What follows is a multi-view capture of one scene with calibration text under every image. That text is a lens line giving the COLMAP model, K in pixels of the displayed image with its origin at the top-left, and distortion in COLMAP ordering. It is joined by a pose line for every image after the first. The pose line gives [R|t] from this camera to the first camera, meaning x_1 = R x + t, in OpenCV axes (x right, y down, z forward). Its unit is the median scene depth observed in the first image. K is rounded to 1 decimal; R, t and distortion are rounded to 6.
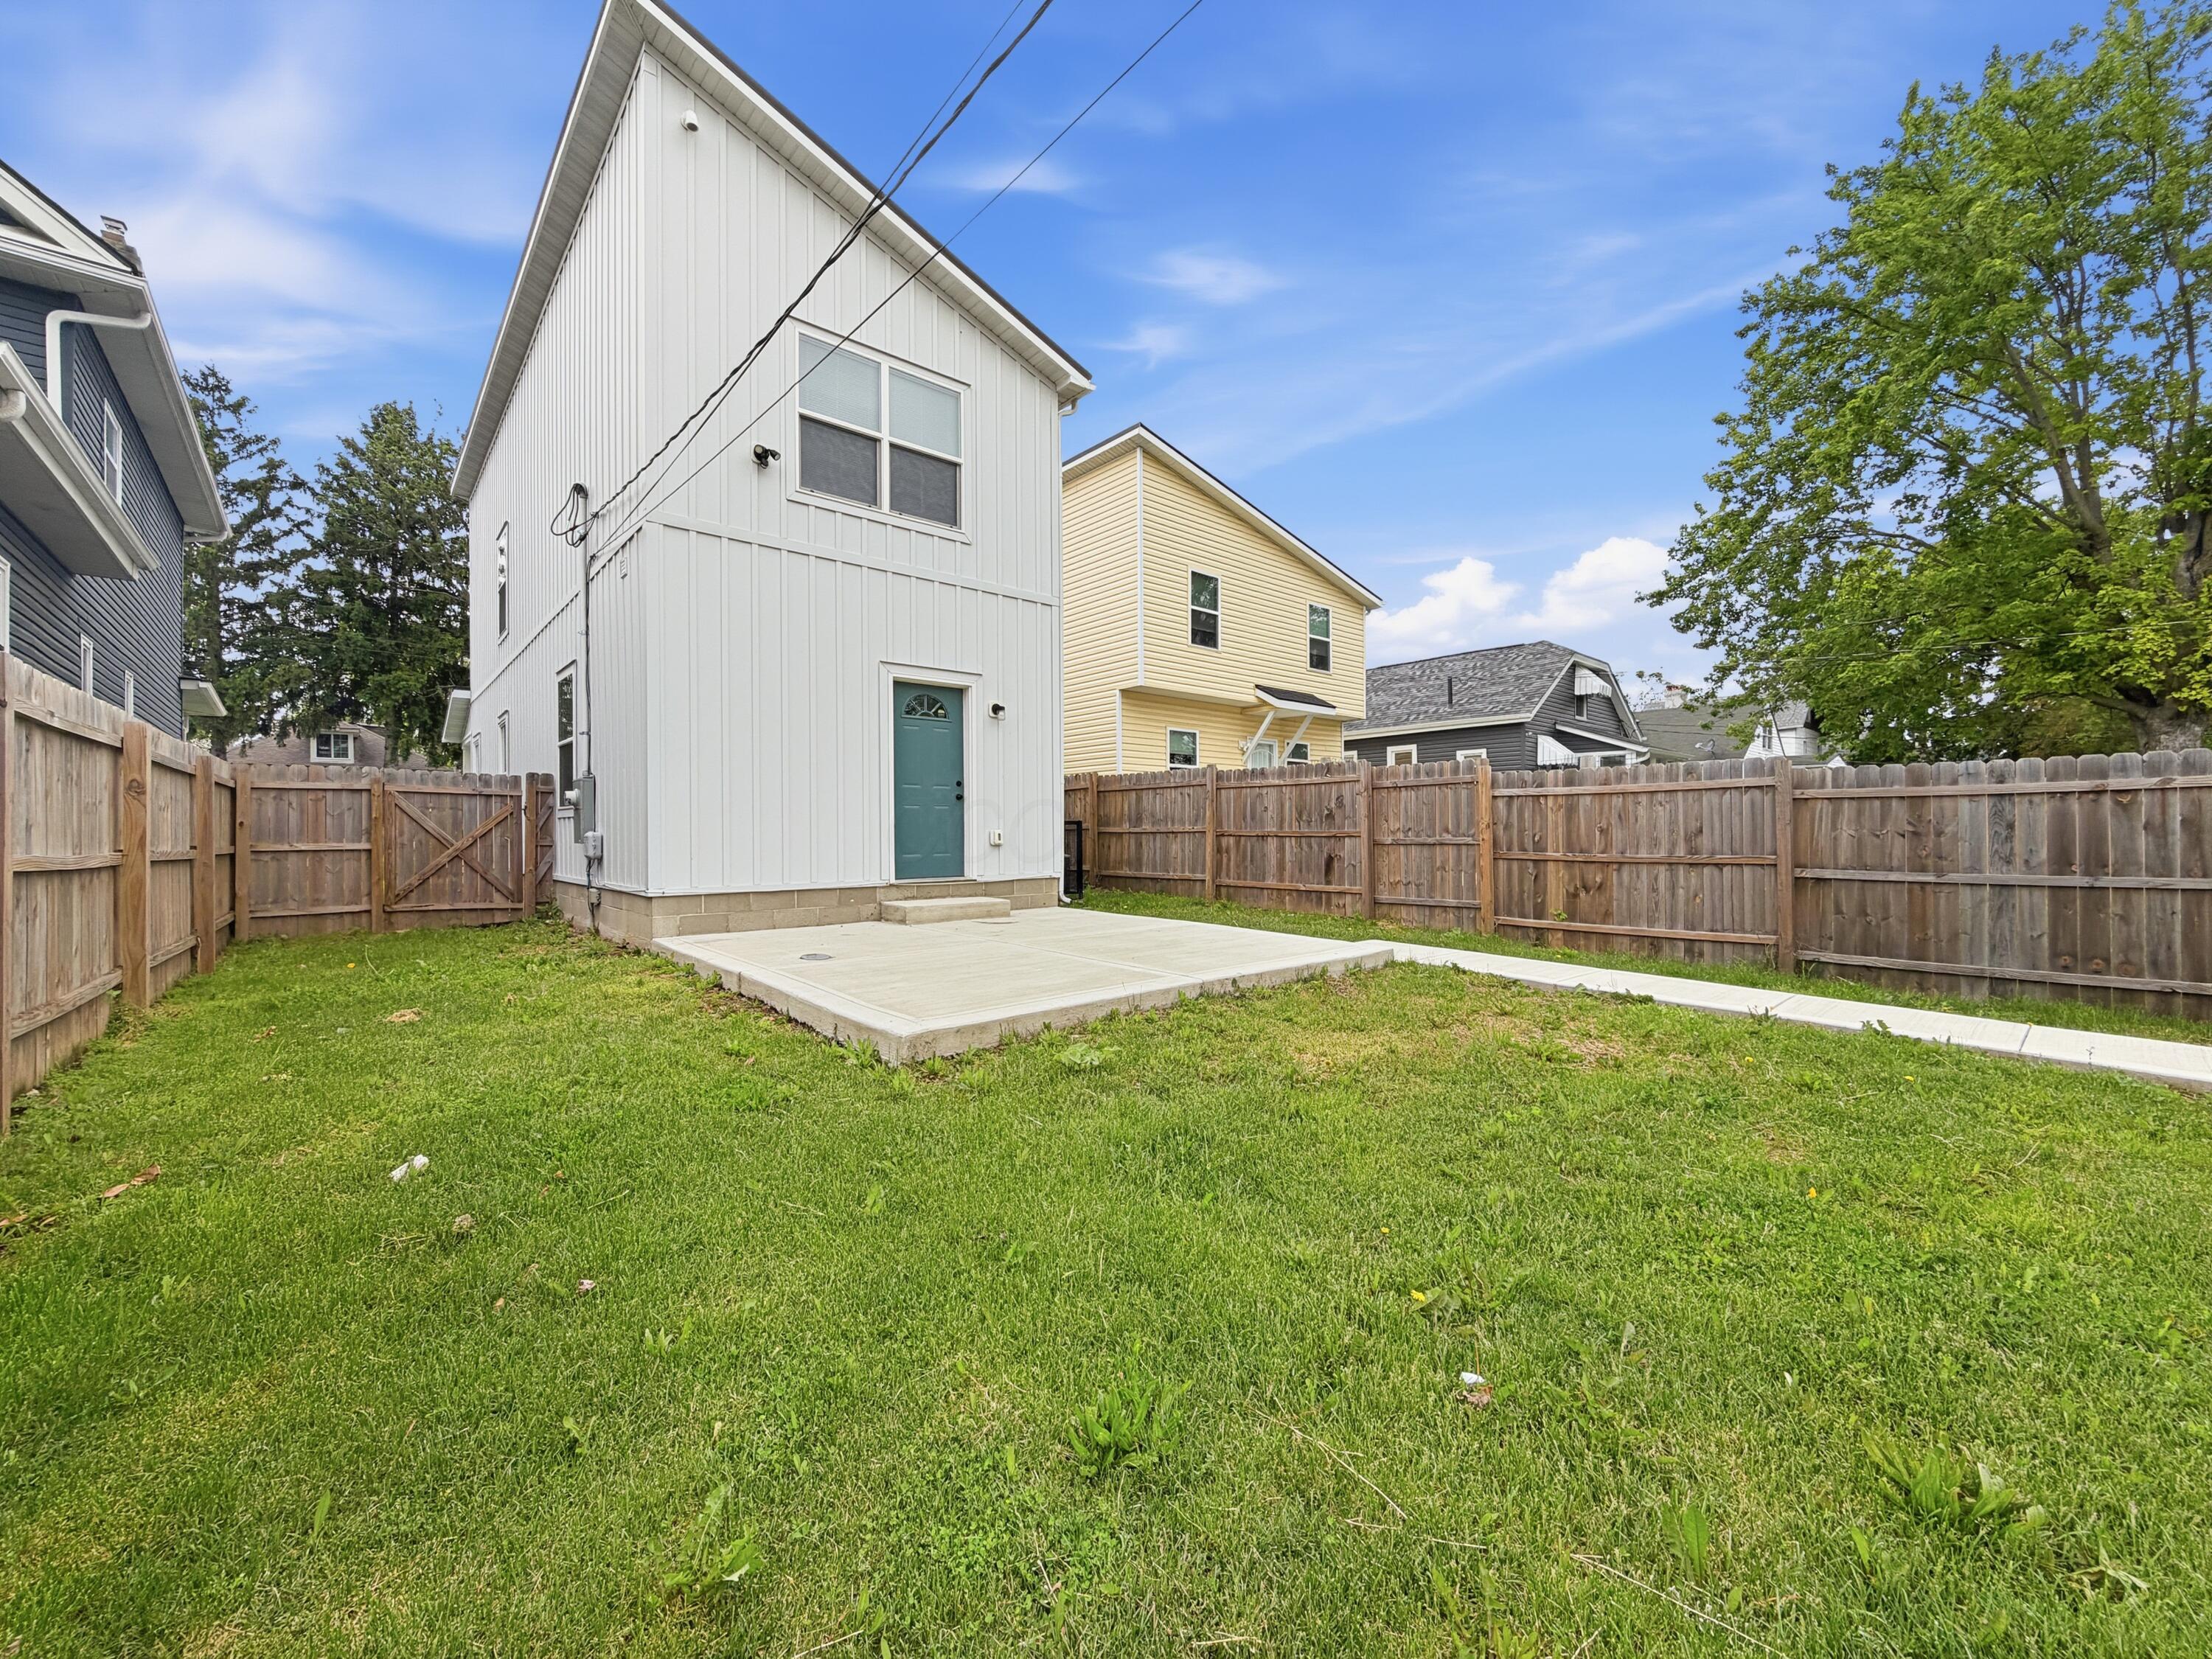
lens RADIAL K [[878.6, 0, 1099.8], [0, 878.6, 831.6], [0, 0, 1]] dist [-0.000199, 0.000107]
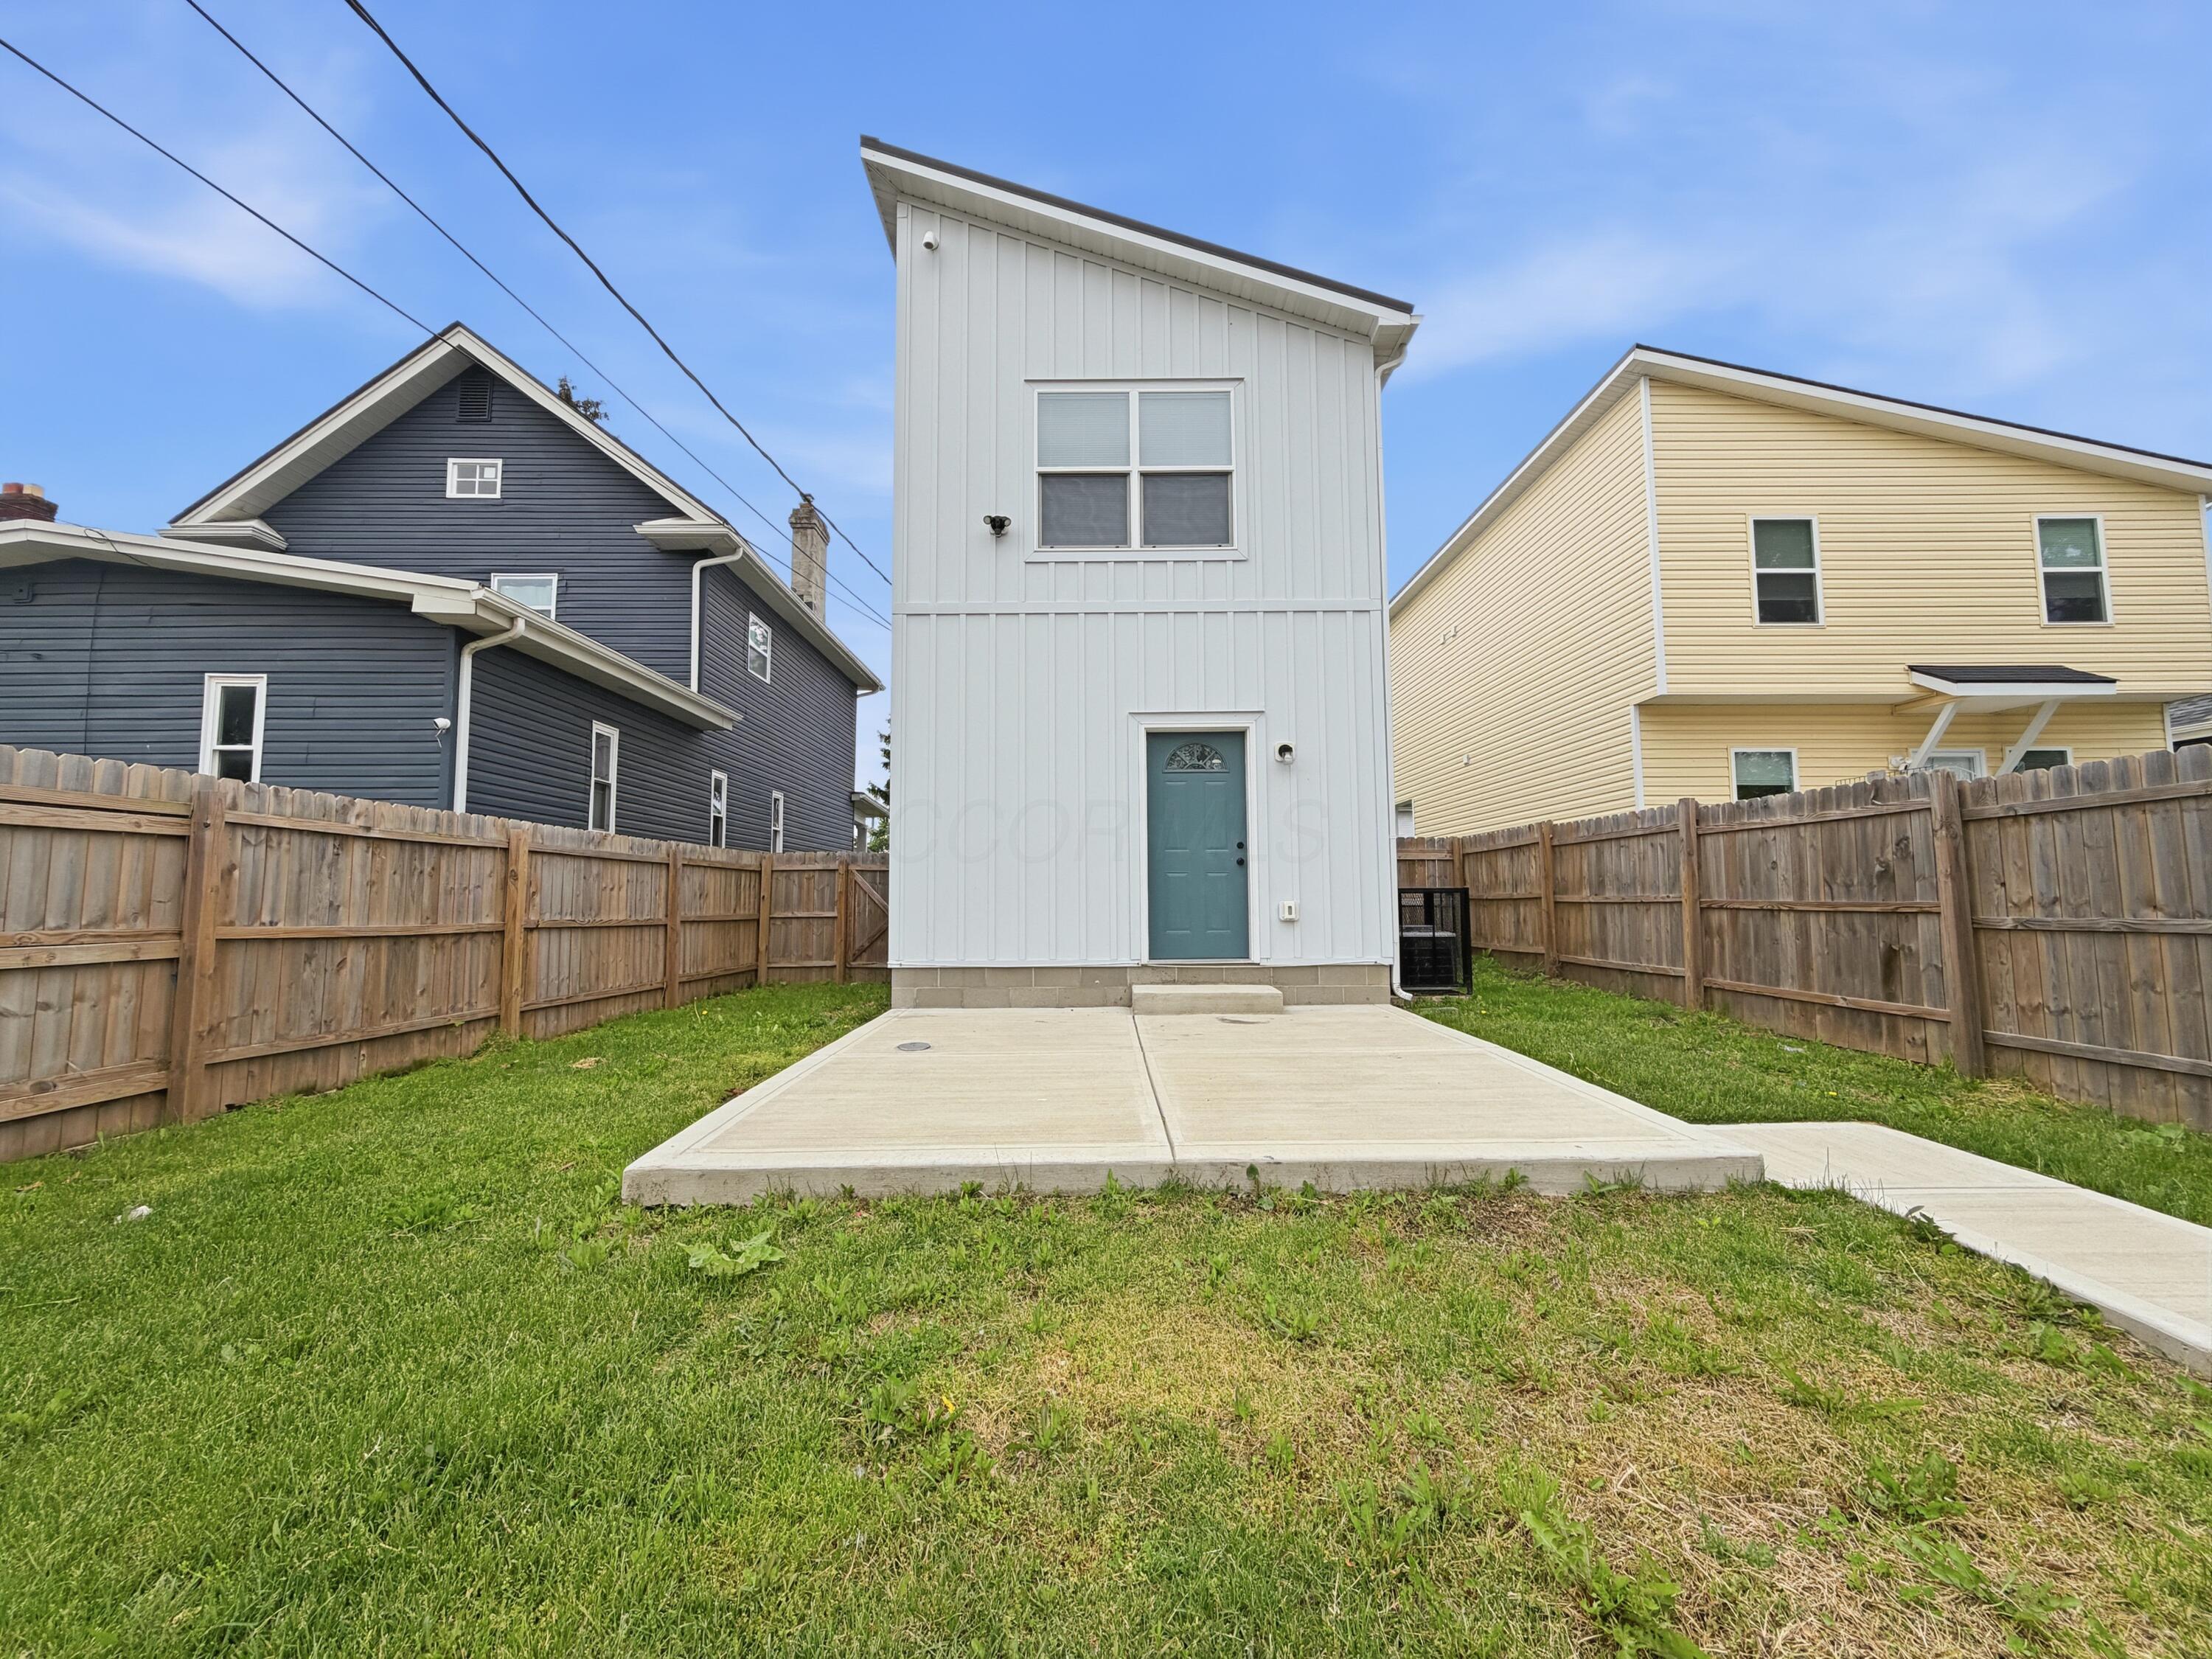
lens RADIAL K [[878.6, 0, 1099.8], [0, 878.6, 831.6], [0, 0, 1]] dist [-0.000199, 0.000107]
pose [[0.755667, -0.051236, -0.652948, 0.264070], [0.003486, 0.997236, -0.074217, -0.006077], [0.654946, 0.053807, 0.753757, 0.270630]]
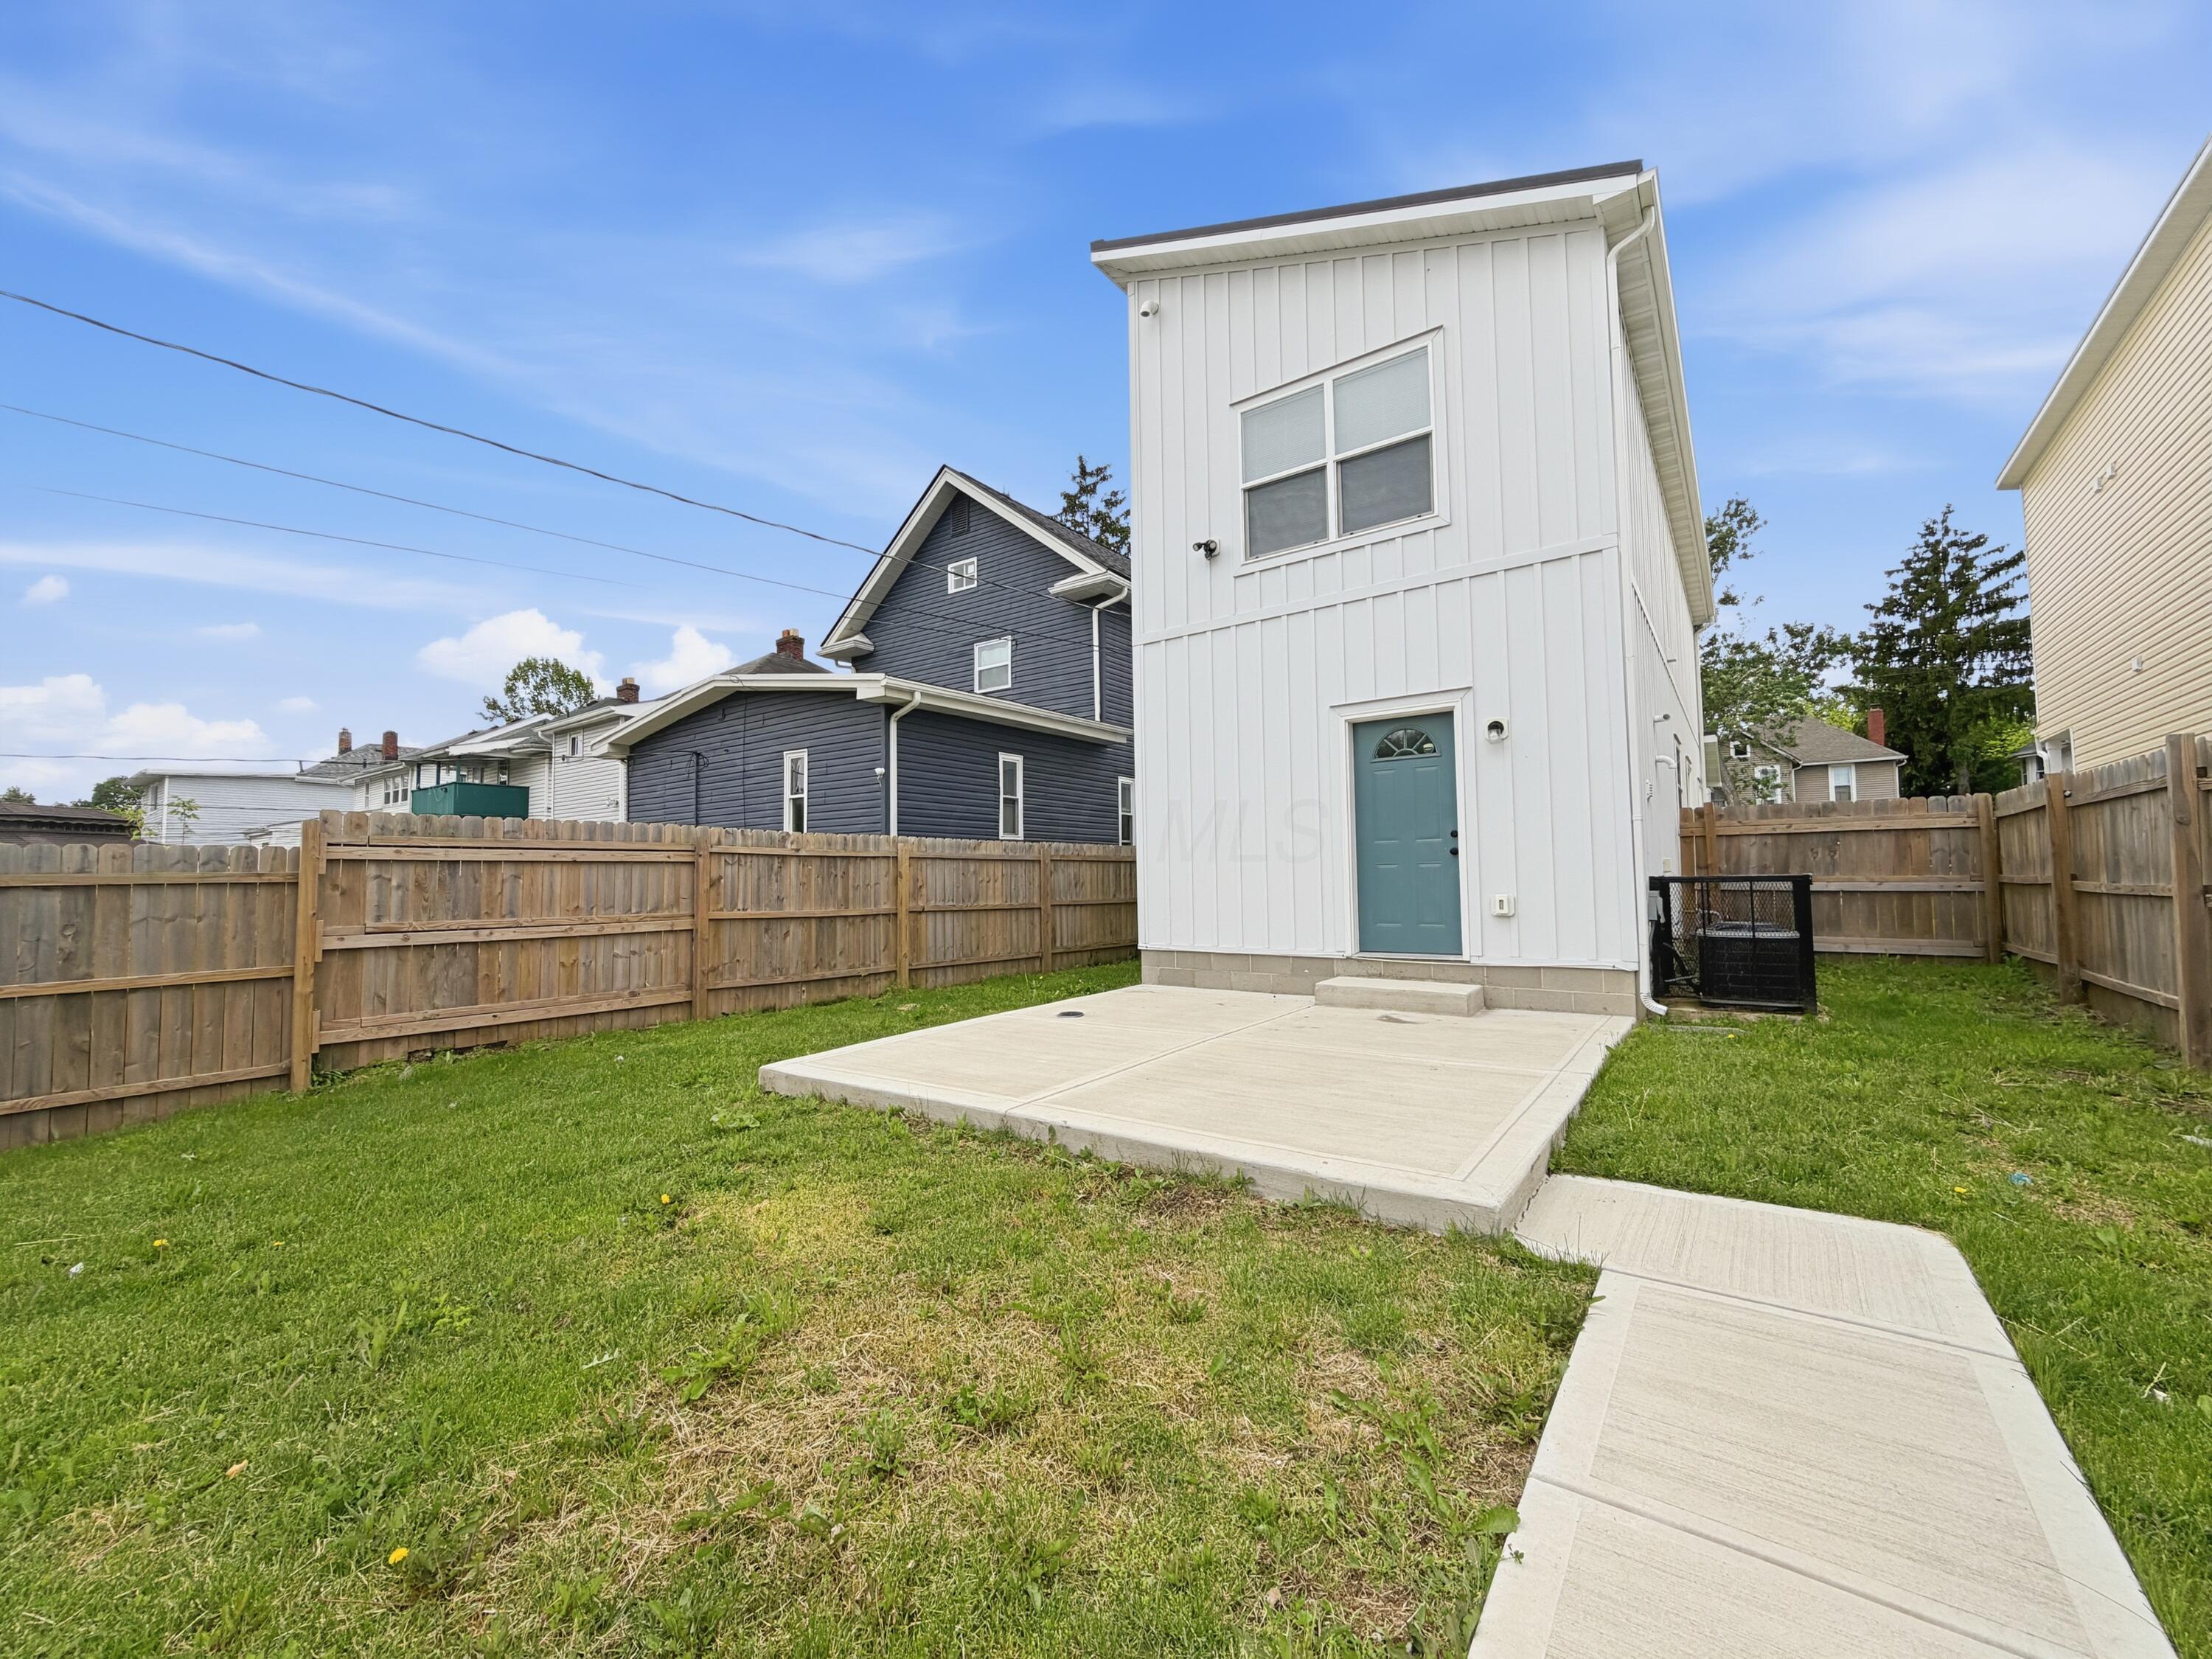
lens RADIAL K [[878.6, 0, 1099.8], [0, 878.6, 831.6], [0, 0, 1]] dist [-0.000199, 0.000107]
pose [[0.218373, -0.052295, -0.974463, 0.492986], [0.013998, 0.998628, -0.050455, -0.020651], [0.975765, -0.002623, 0.218805, 0.495719]]
